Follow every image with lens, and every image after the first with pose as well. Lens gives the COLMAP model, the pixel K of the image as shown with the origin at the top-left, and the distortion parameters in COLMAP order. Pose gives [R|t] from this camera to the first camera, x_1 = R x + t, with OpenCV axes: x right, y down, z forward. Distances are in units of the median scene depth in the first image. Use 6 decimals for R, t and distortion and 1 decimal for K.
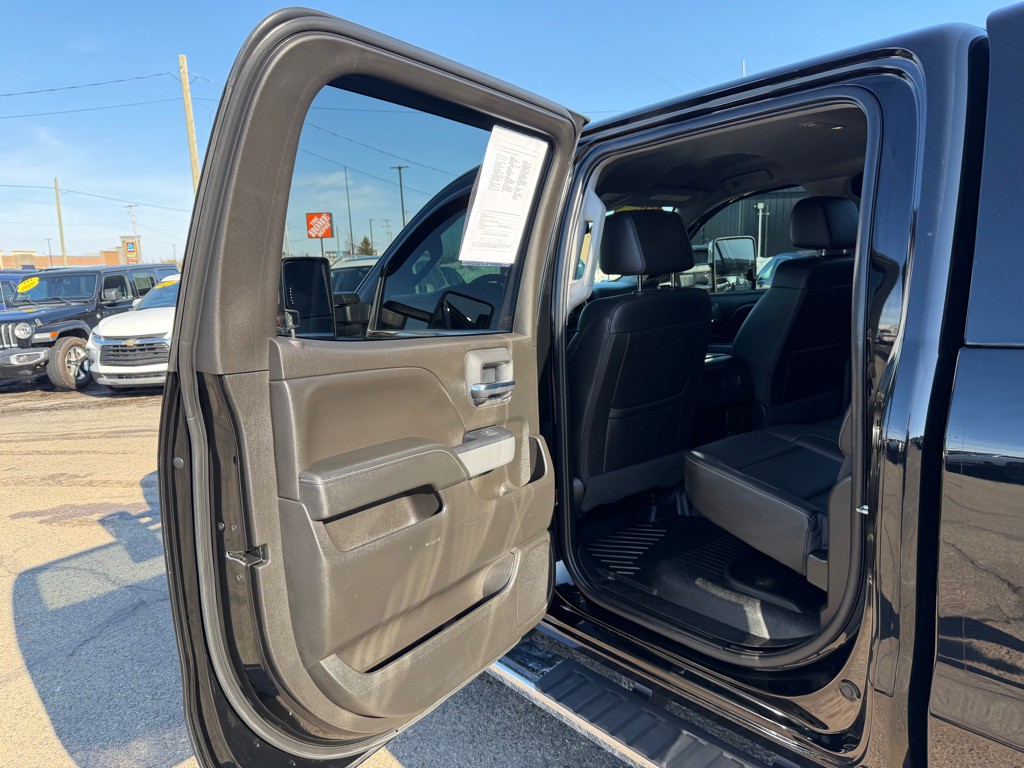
lens RADIAL K [[743.8, 0, 512.0], [0, 743.8, 384.0], [0, 0, 1]] dist [0.005992, -0.004183]
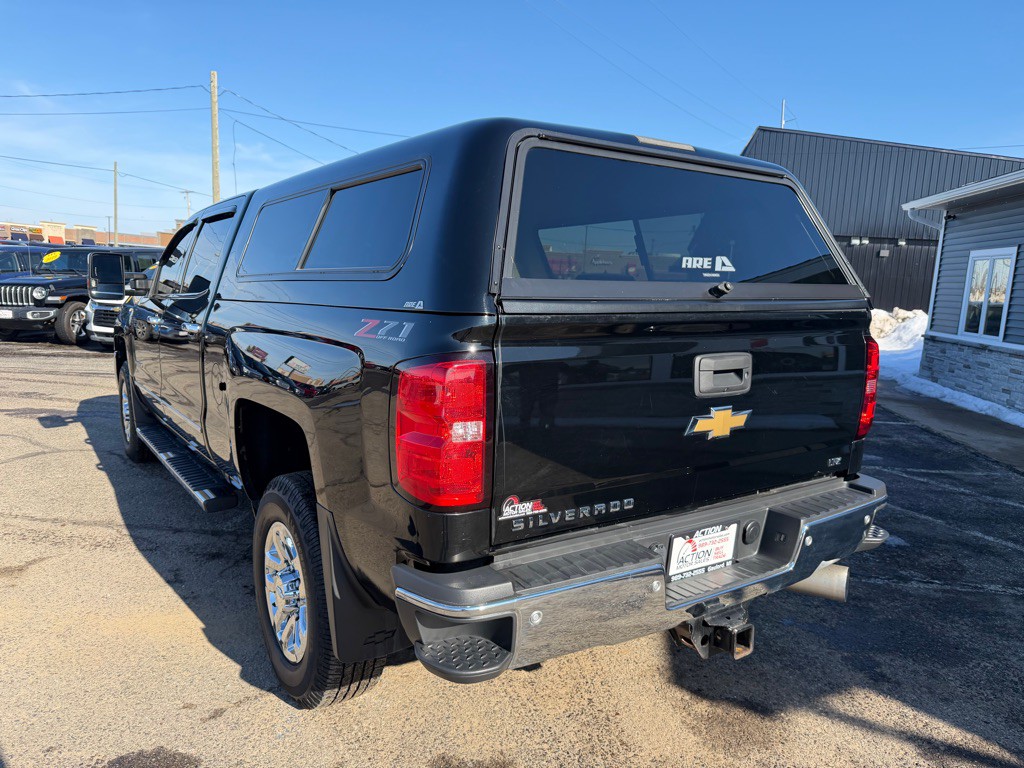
lens RADIAL K [[706.6, 0, 480.2], [0, 706.6, 373.2], [0, 0, 1]] dist [0.002826, 0.000448]
pose [[0.994539, 0.092714, -0.047926, 0.150668], [-0.093762, 0.995392, -0.020102, 0.017144], [0.045841, 0.024486, 0.998649, -0.151186]]
